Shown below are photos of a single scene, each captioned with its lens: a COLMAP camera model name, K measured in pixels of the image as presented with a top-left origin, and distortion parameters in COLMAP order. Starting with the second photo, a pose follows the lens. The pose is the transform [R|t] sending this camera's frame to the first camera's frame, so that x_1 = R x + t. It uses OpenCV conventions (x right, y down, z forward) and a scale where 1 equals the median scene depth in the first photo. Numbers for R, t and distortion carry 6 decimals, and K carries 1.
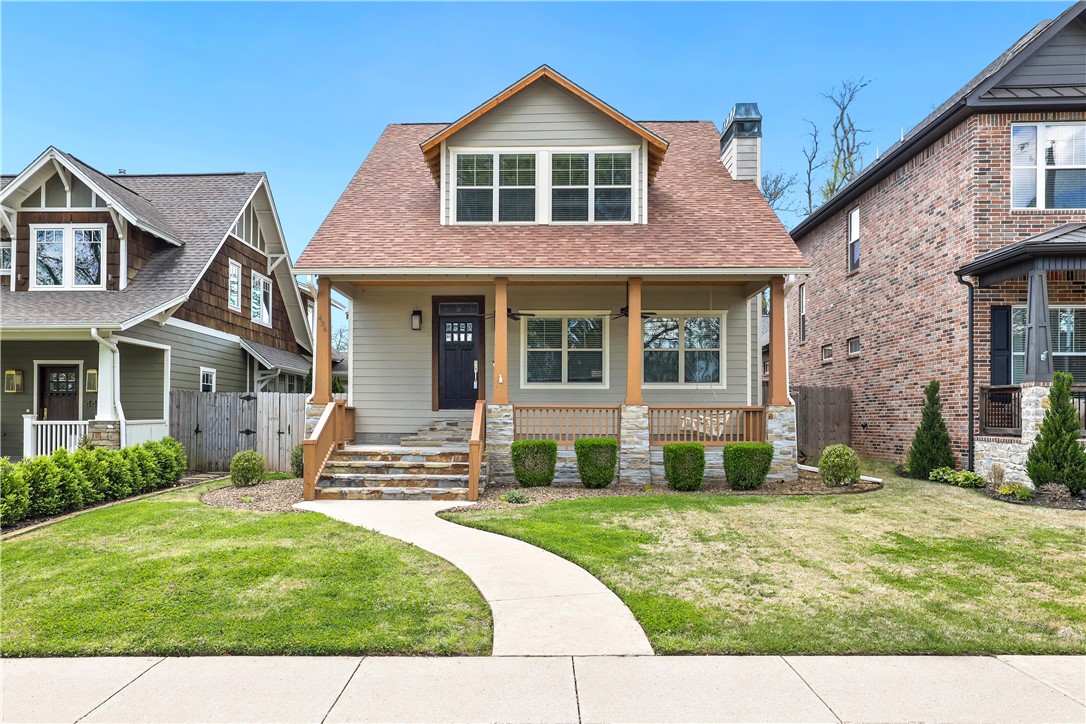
lens RADIAL K [[828.8, 0, 543.6], [0, 828.8, 416.2], [0, 0, 1]] dist [0.003614, 0.000456]
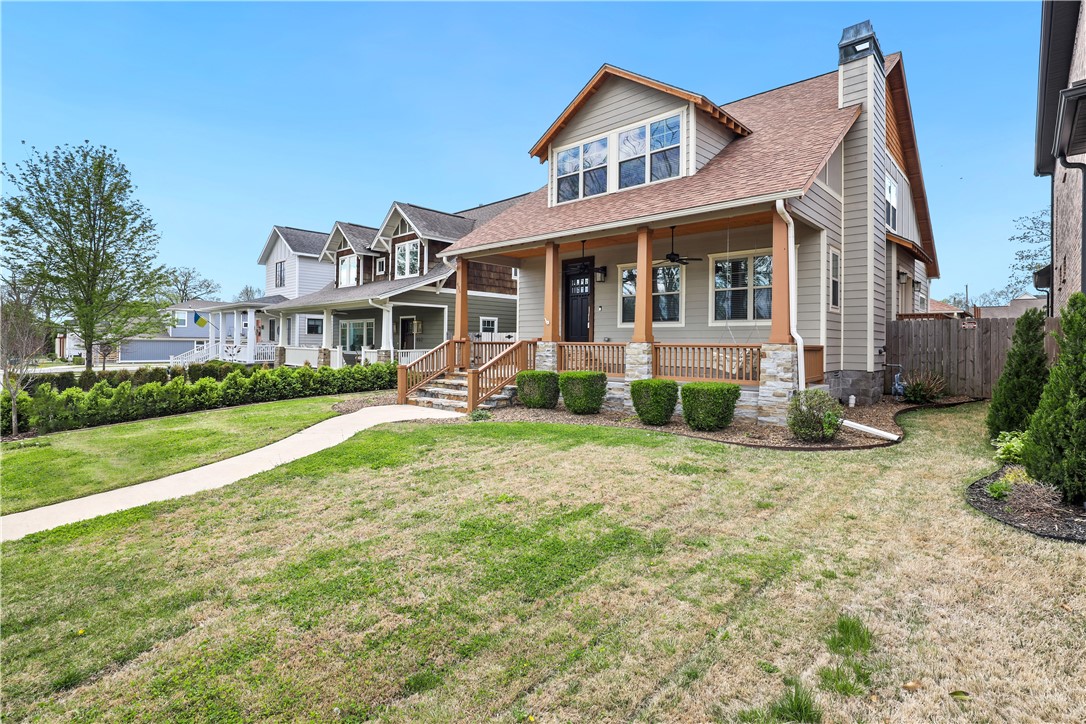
lens RADIAL K [[524.5, 0, 542.8], [0, 524.5, 337.5], [0, 0, 1]] dist [-0.000951, 0.000020]
pose [[0.737301, -0.003018, -0.675558, 0.443451], [-0.000683, 0.999986, -0.005212, -0.014716], [0.675564, 0.004304, 0.737289, 0.357790]]
